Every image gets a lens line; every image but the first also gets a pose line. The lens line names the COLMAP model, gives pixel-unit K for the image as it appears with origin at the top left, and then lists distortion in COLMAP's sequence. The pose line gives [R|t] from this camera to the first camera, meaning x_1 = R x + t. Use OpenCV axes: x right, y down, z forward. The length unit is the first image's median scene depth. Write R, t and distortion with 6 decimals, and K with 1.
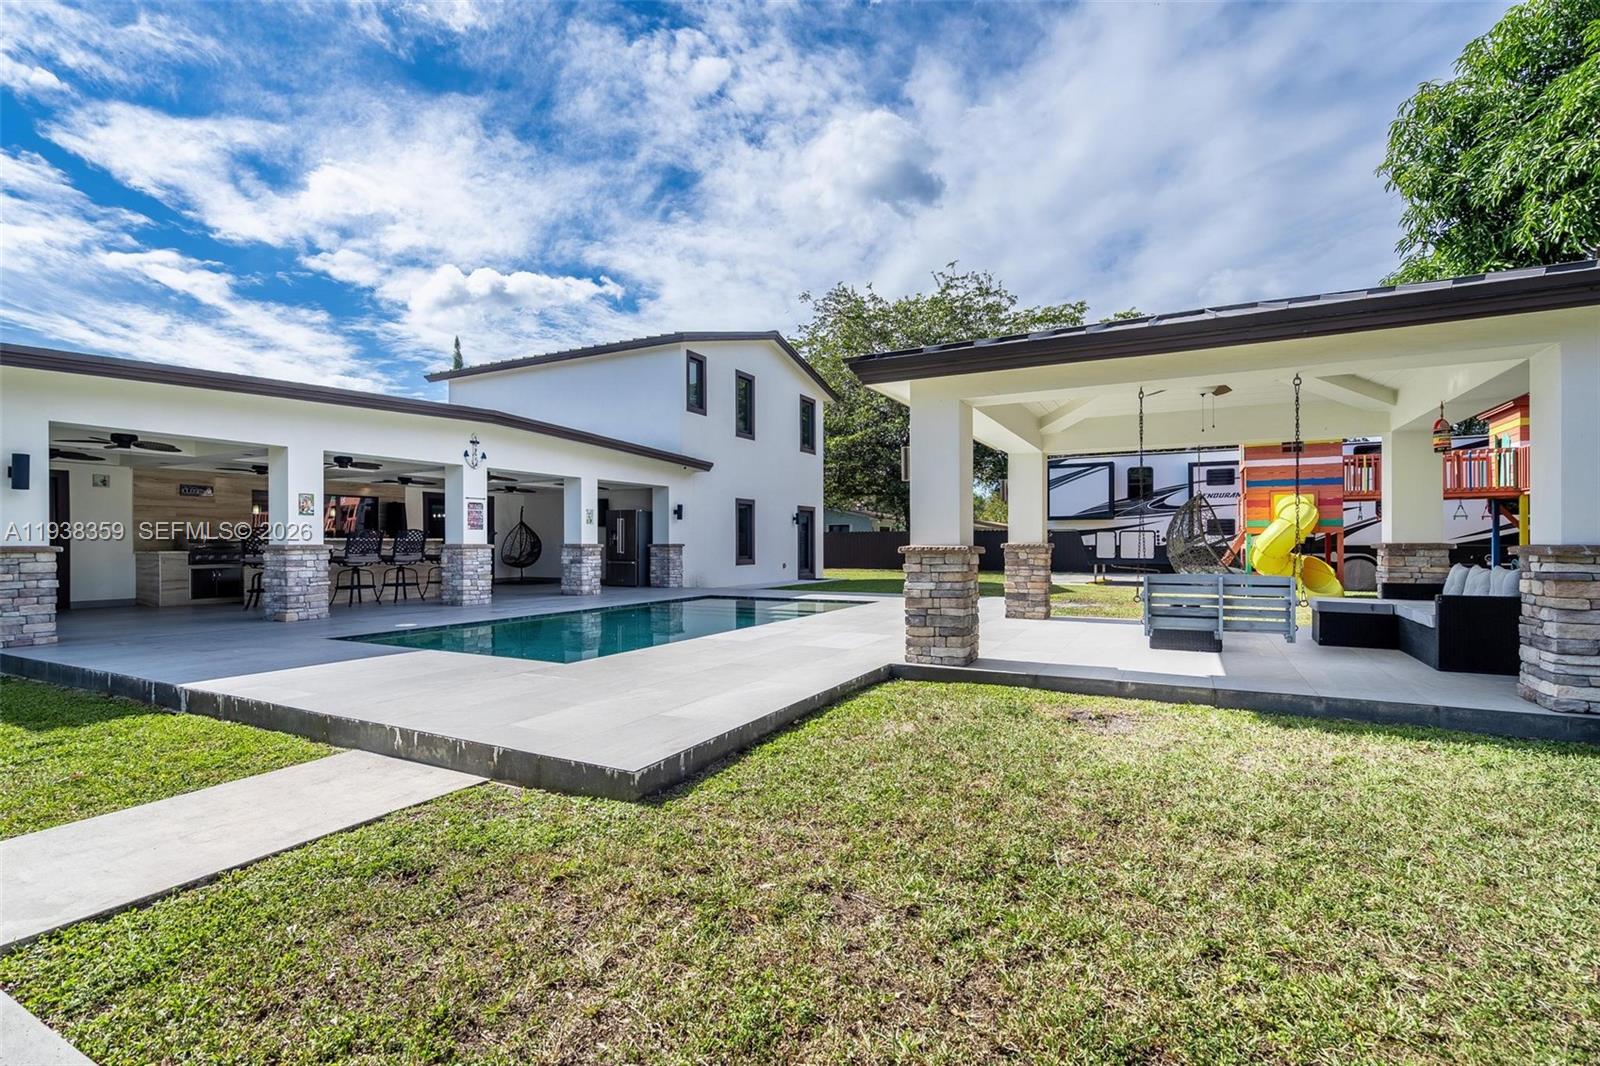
lens RADIAL K [[733.9, 0, 787.4], [0, 733.9, 547.1], [0, 0, 1]] dist [-0.002048, 0.003535]
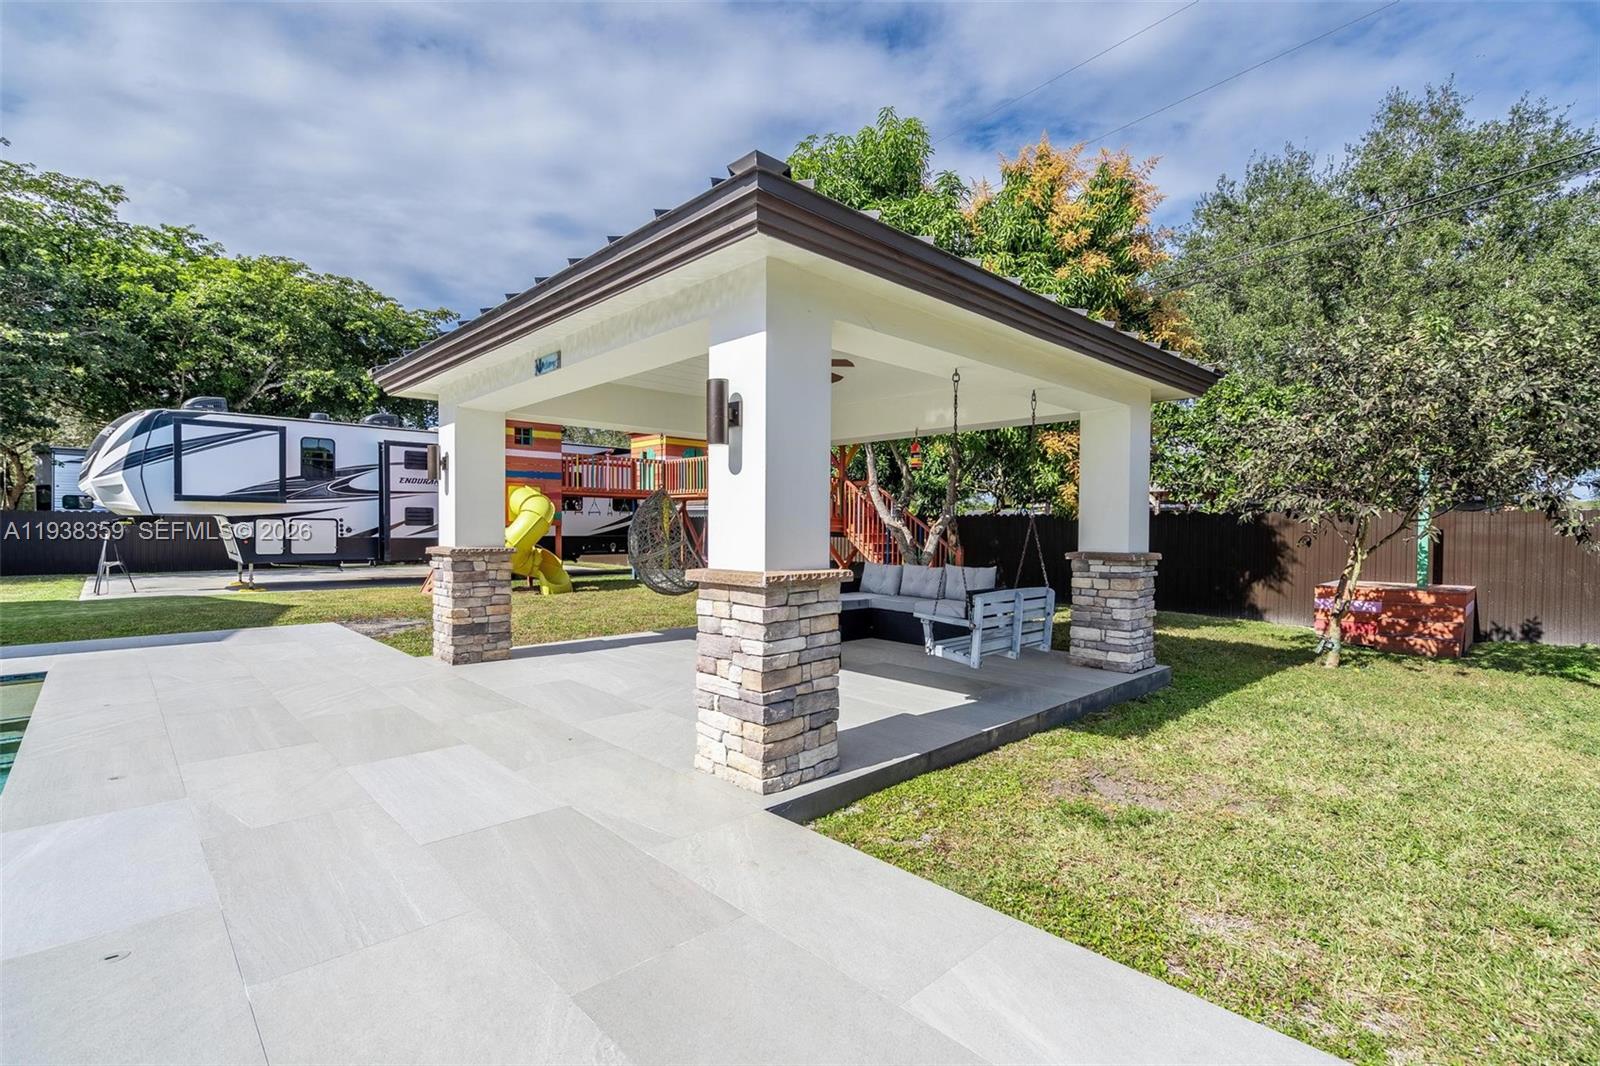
lens RADIAL K [[733.9, 0, 800.1], [0, 733.9, 539.0], [0, 0, 1]] dist [-0.002048, 0.003535]
pose [[0.321615, -0.011974, 0.946795, -0.107097], [0.000049, 0.999920, 0.012629, -0.010821], [-0.946870, -0.004015, 0.321590, 0.268243]]
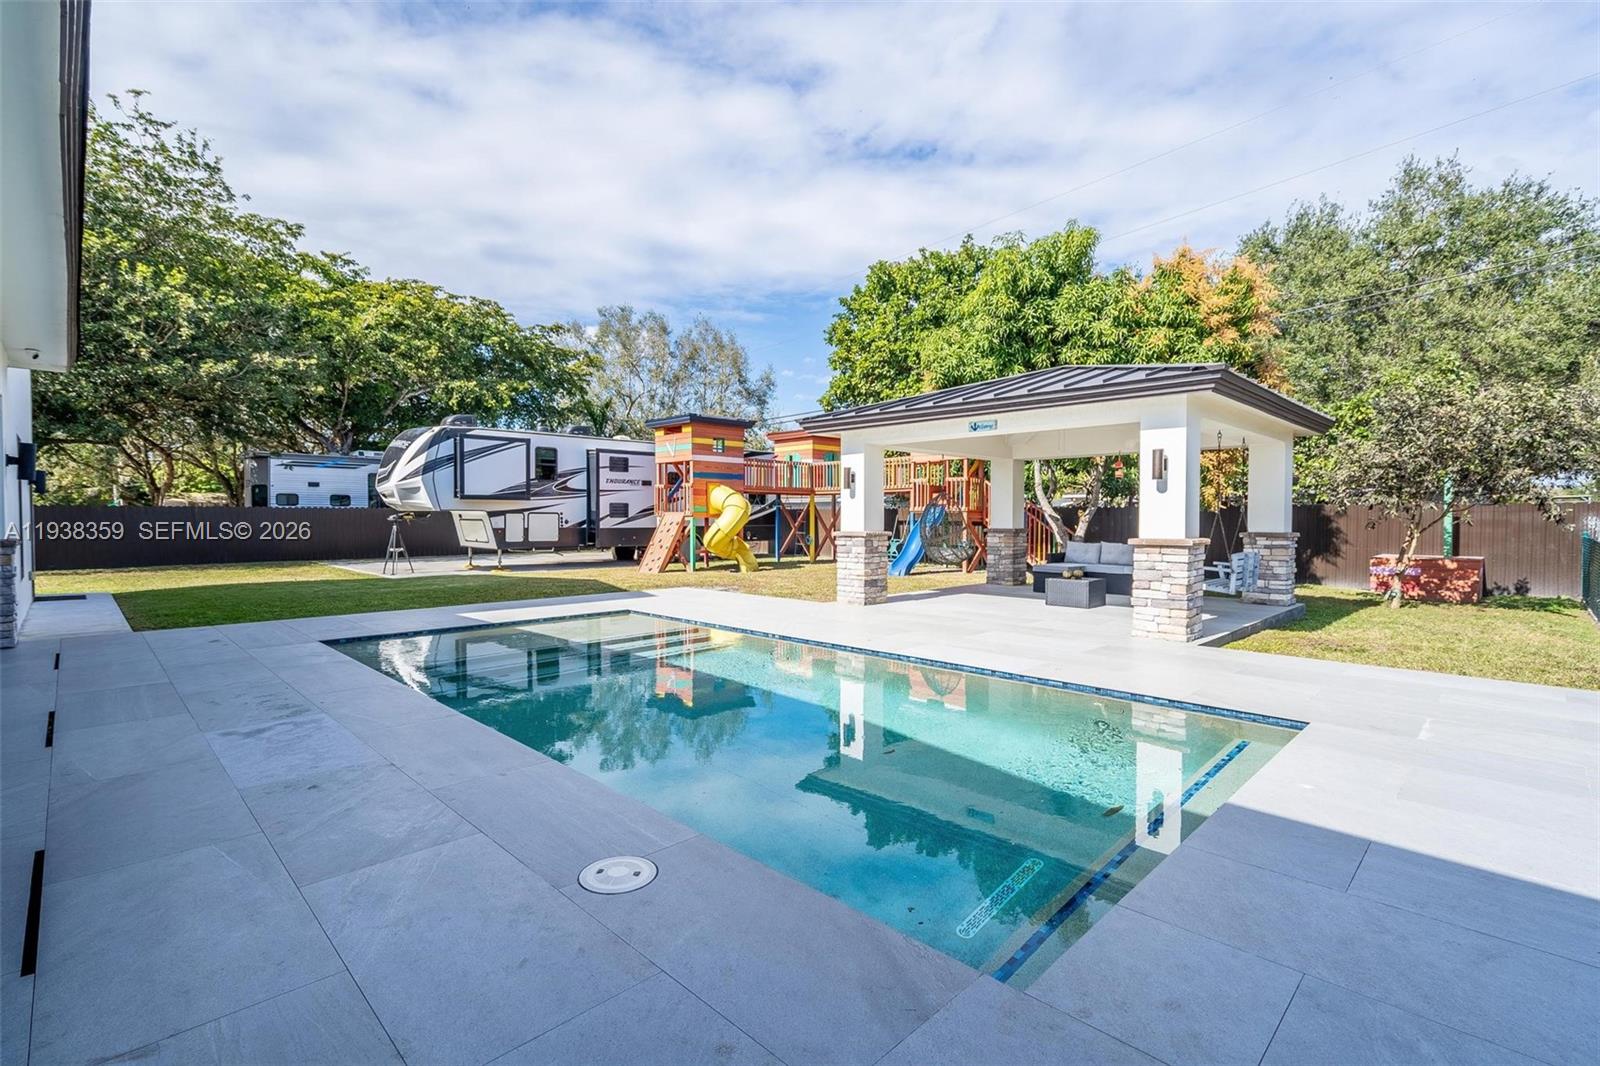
lens RADIAL K [[733.9, 0, 796.6], [0, 733.9, 537.2], [0, 0, 1]] dist [-0.002048, 0.003535]
pose [[0.307432, -0.024755, 0.951248, -0.364037], [0.005459, 0.999691, 0.024251, -0.012004], [-0.951554, -0.002263, 0.307472, 0.406571]]
